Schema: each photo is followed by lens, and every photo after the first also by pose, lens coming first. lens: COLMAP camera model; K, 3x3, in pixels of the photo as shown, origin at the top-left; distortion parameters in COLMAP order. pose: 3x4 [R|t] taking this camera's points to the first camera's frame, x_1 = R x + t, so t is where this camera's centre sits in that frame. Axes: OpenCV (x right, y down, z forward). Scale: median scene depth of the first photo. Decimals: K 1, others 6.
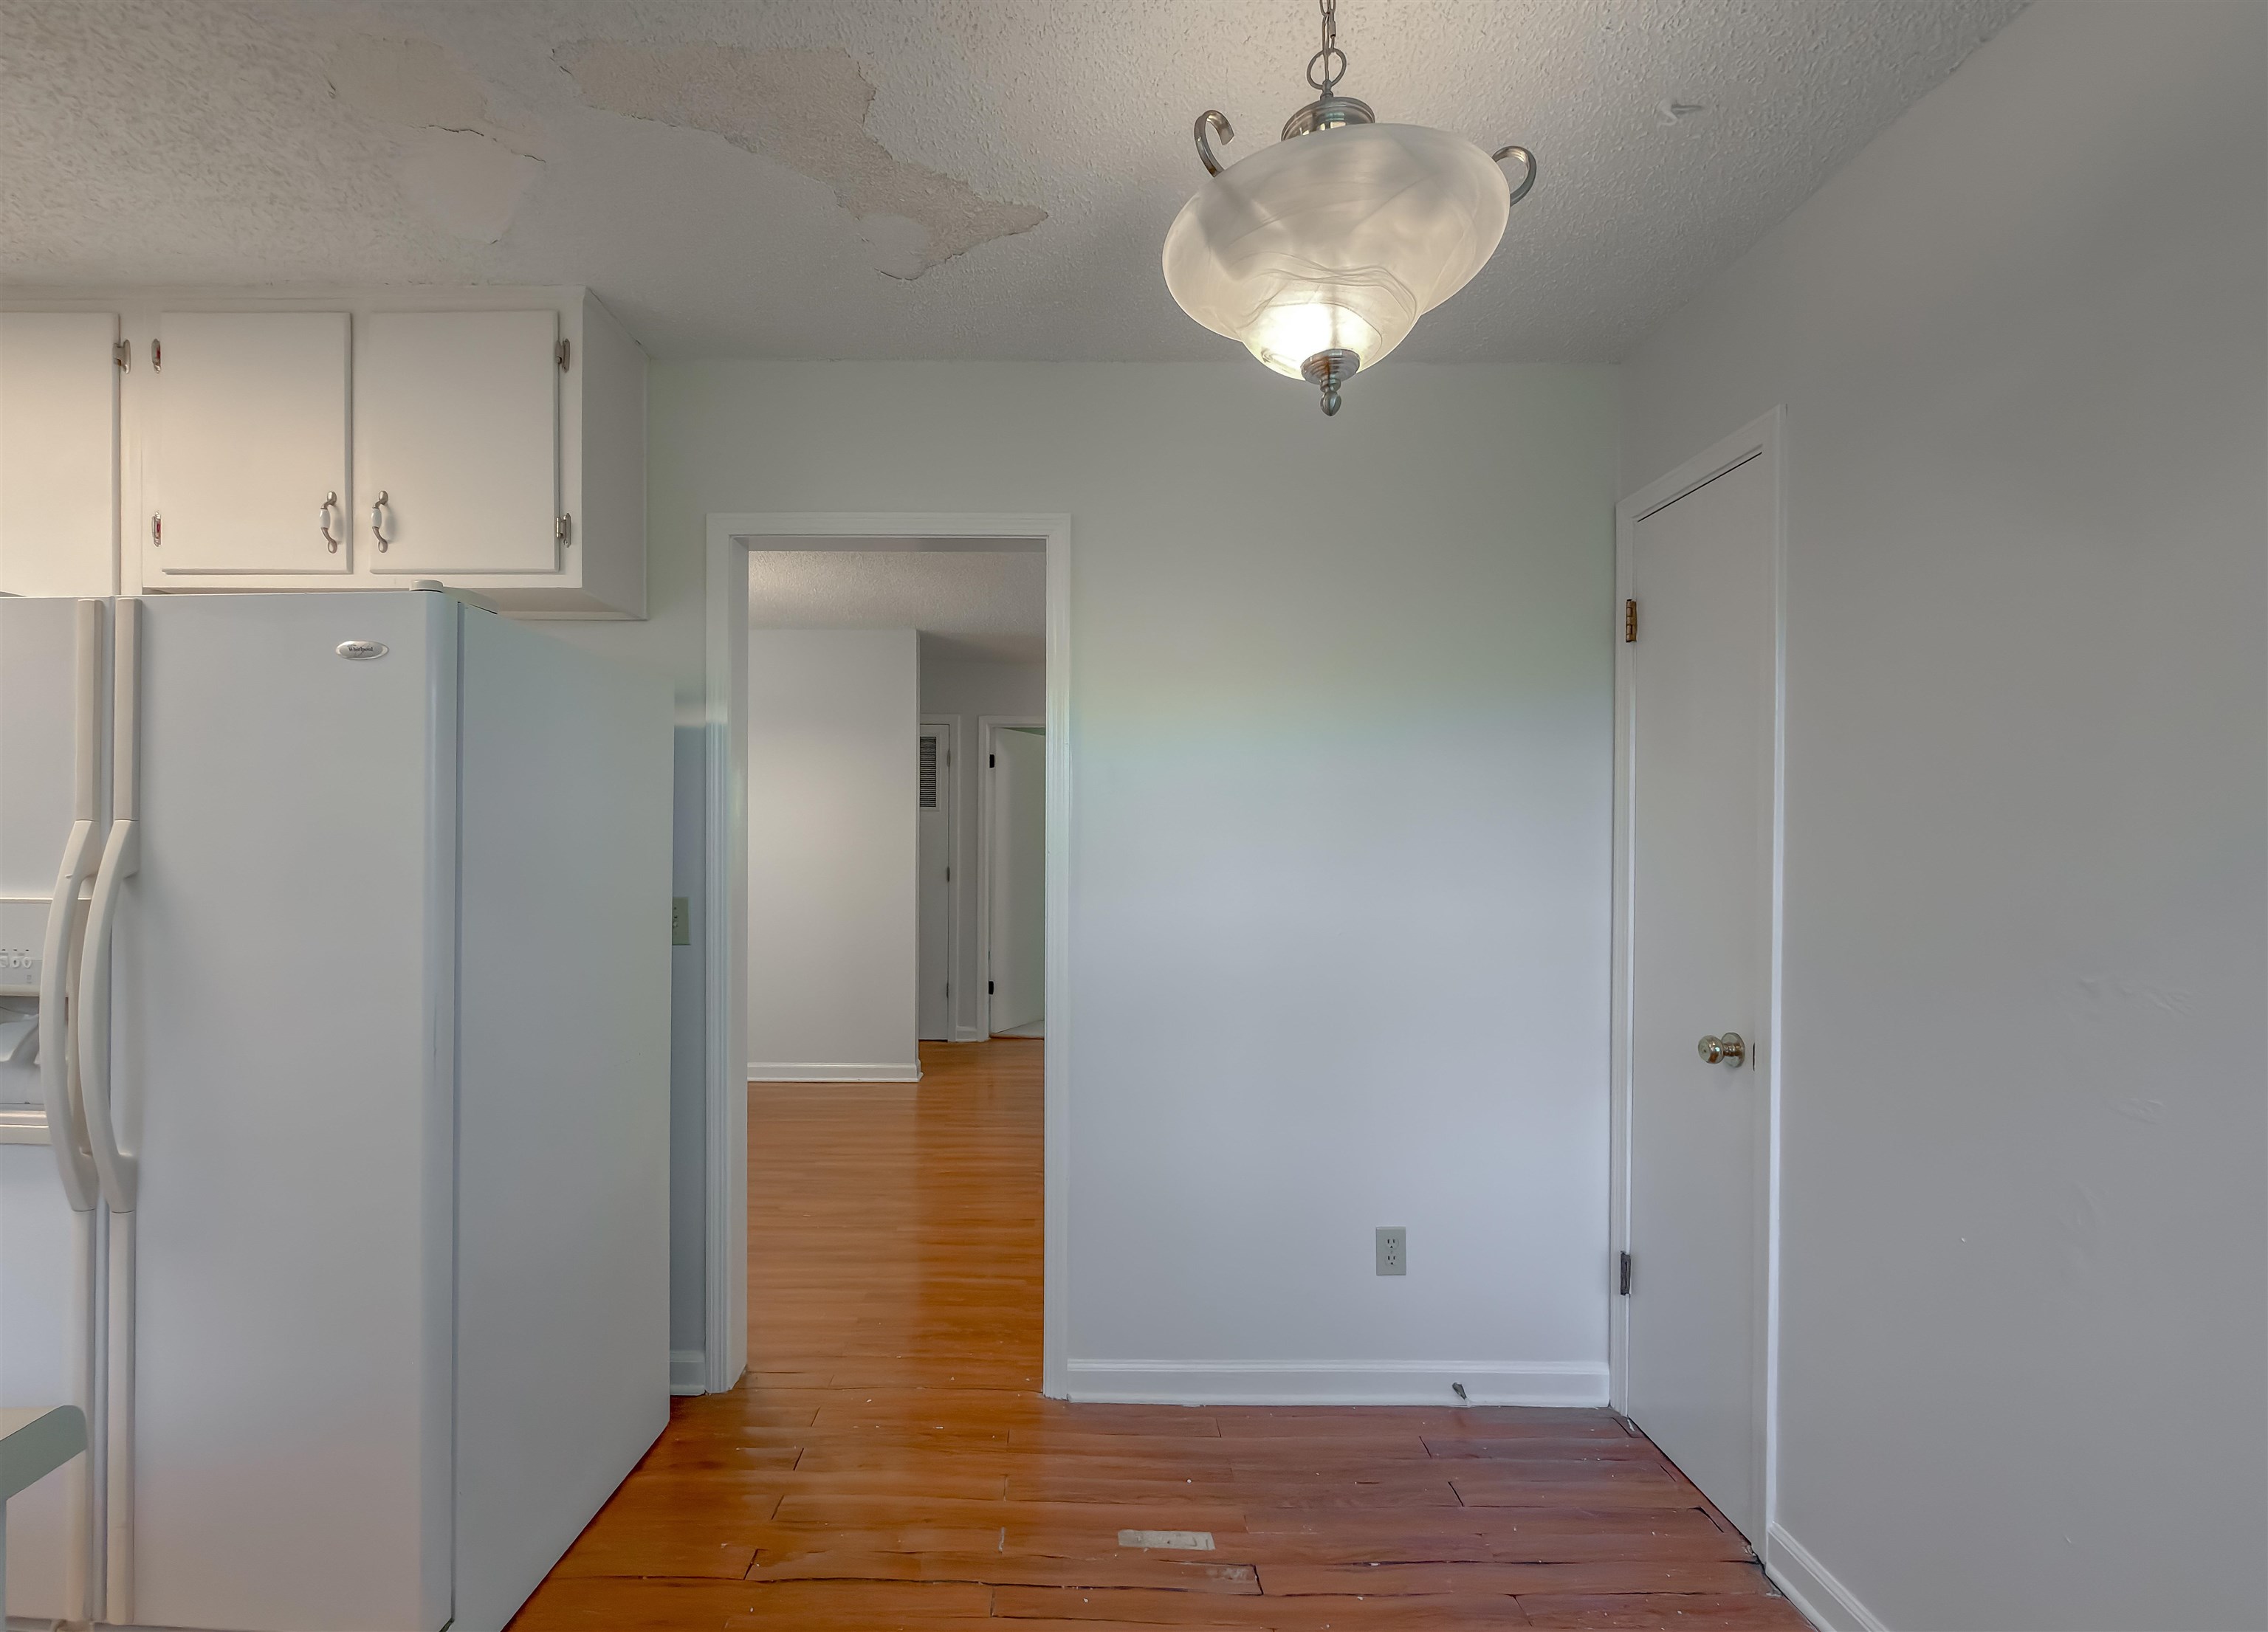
lens RADIAL K [[975.0, 0, 1040.4], [0, 975.0, 839.7], [0, 0, 1]] dist [-0.001081, -0.000325]
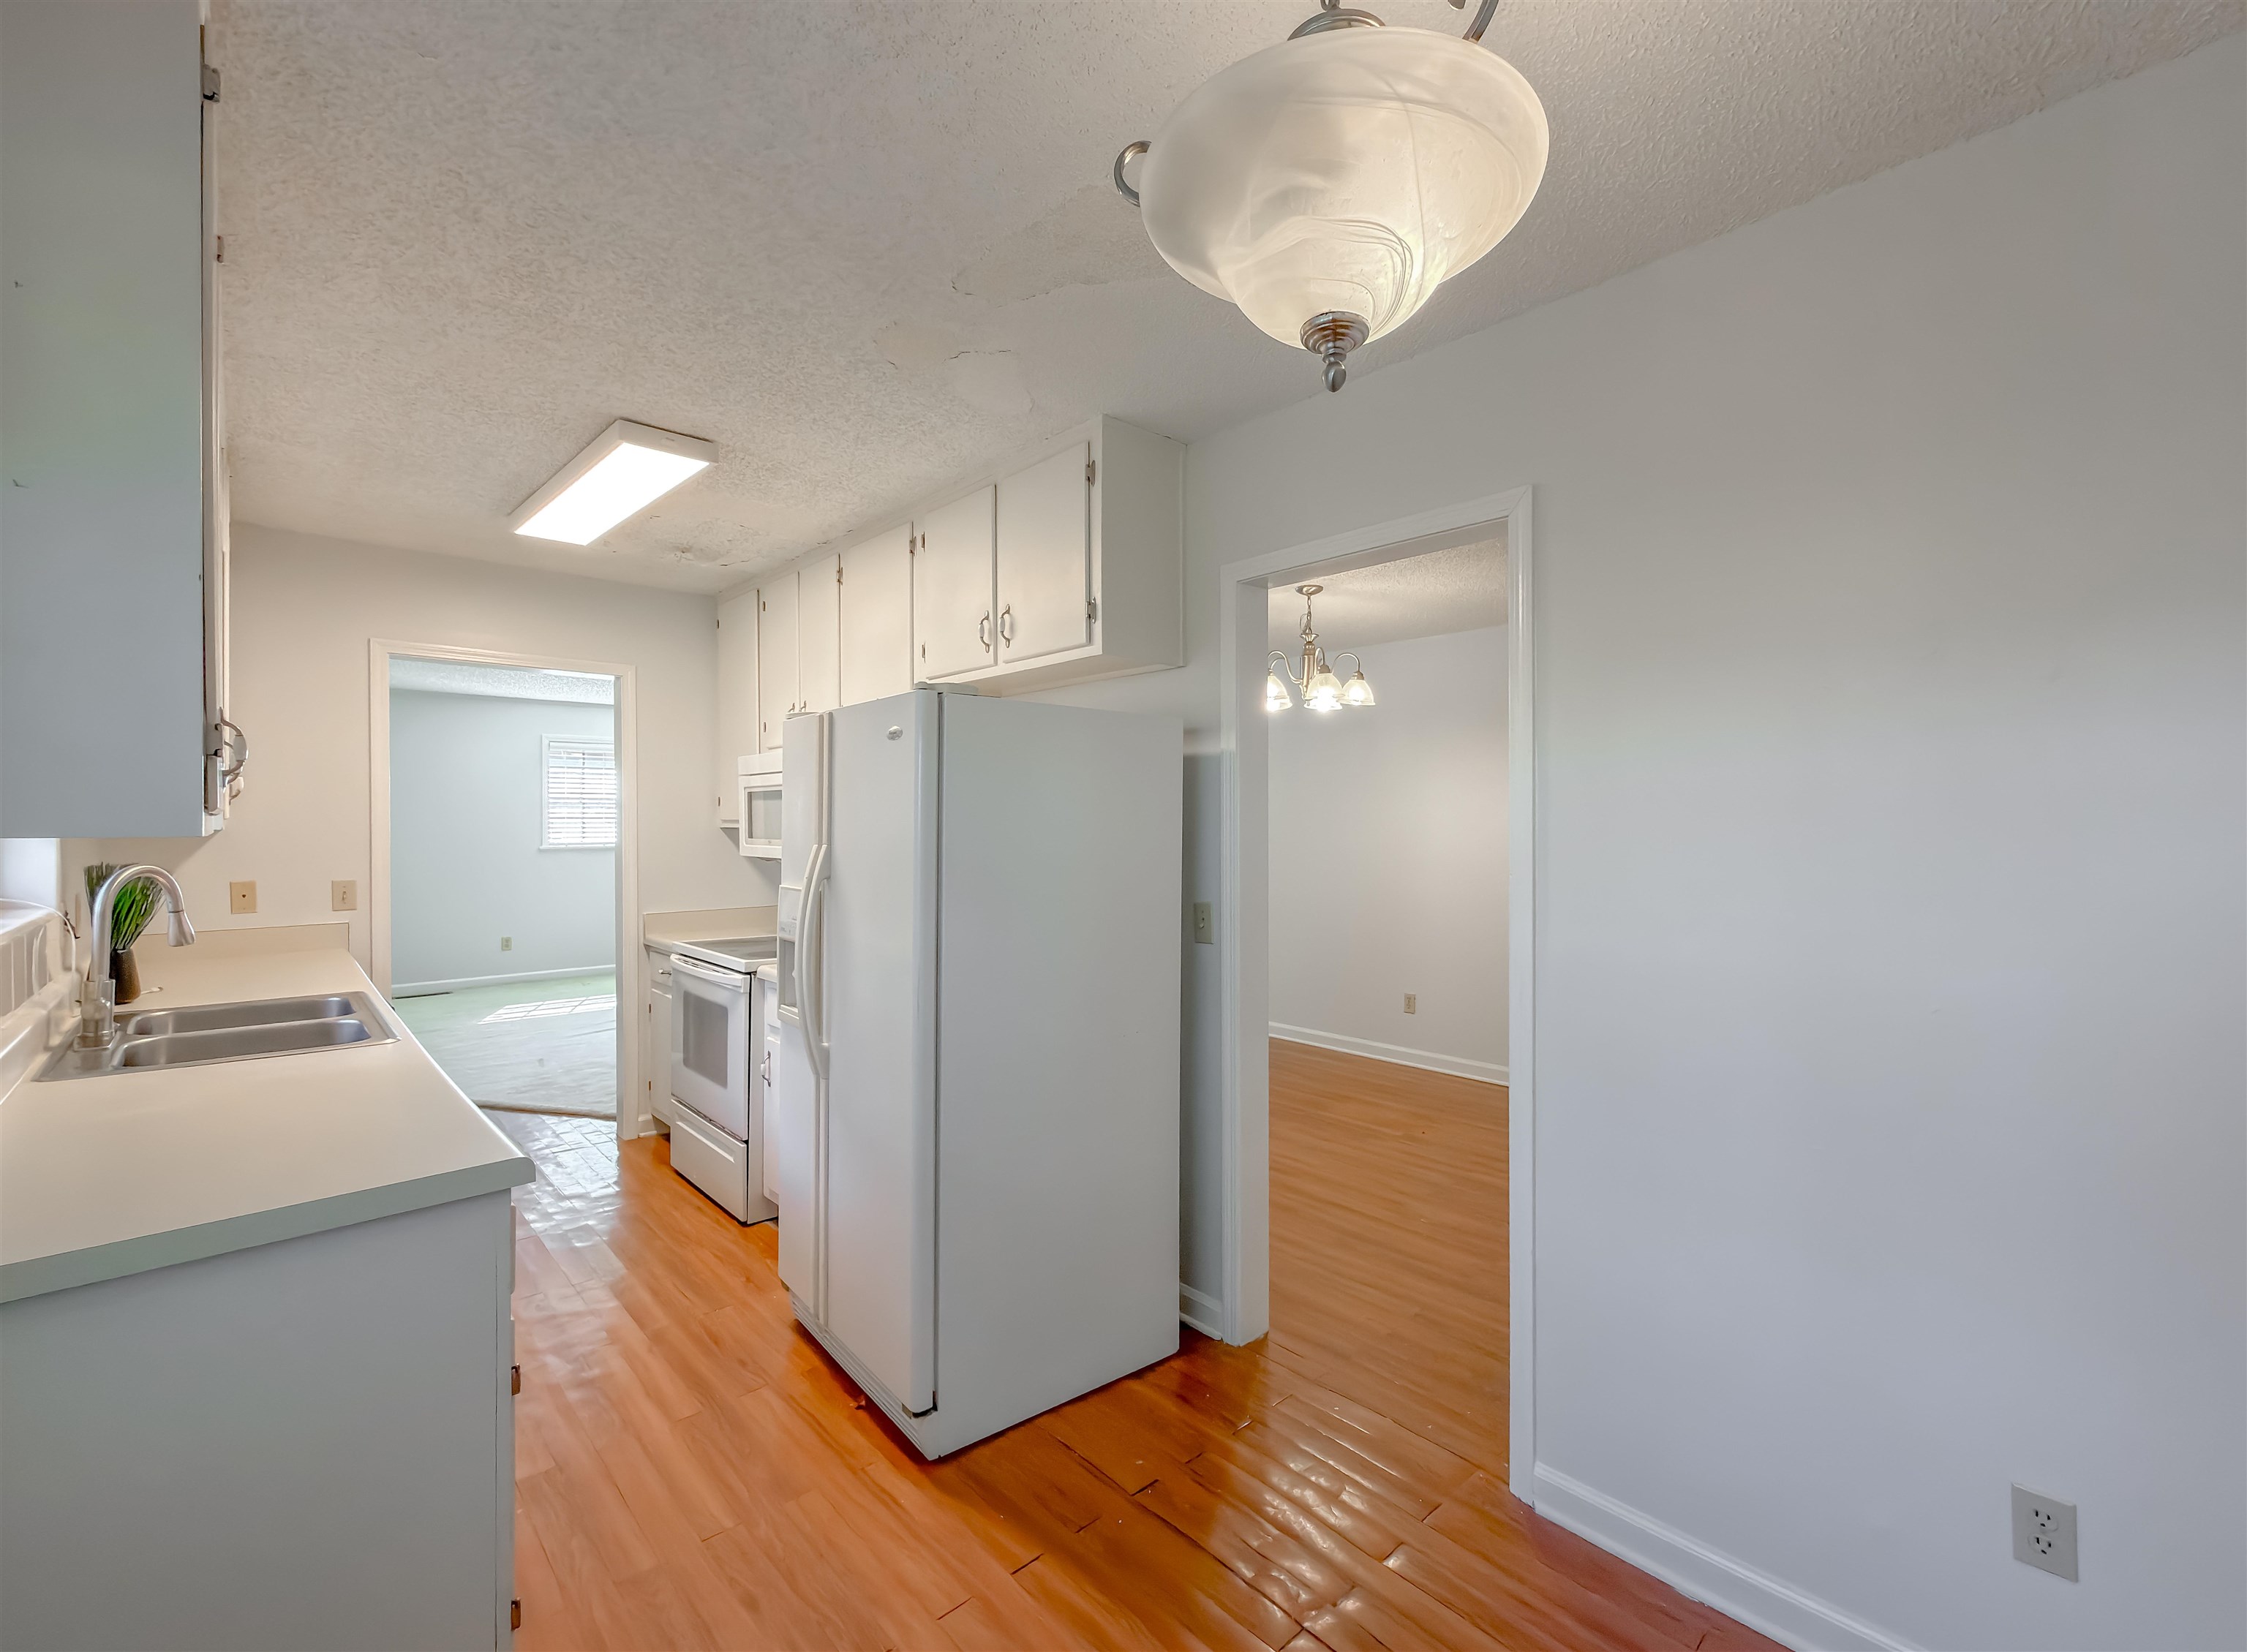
lens RADIAL K [[940.9, 0, 1158.8], [0, 940.9, 825.1], [0, 0, 1]] dist [-0.000102, -0.000071]
pose [[0.707894, -0.005611, -0.706297, 0.385339], [0.000536, 0.999972, -0.007407, -0.025164], [0.706319, 0.004865, 0.707877, 0.171204]]
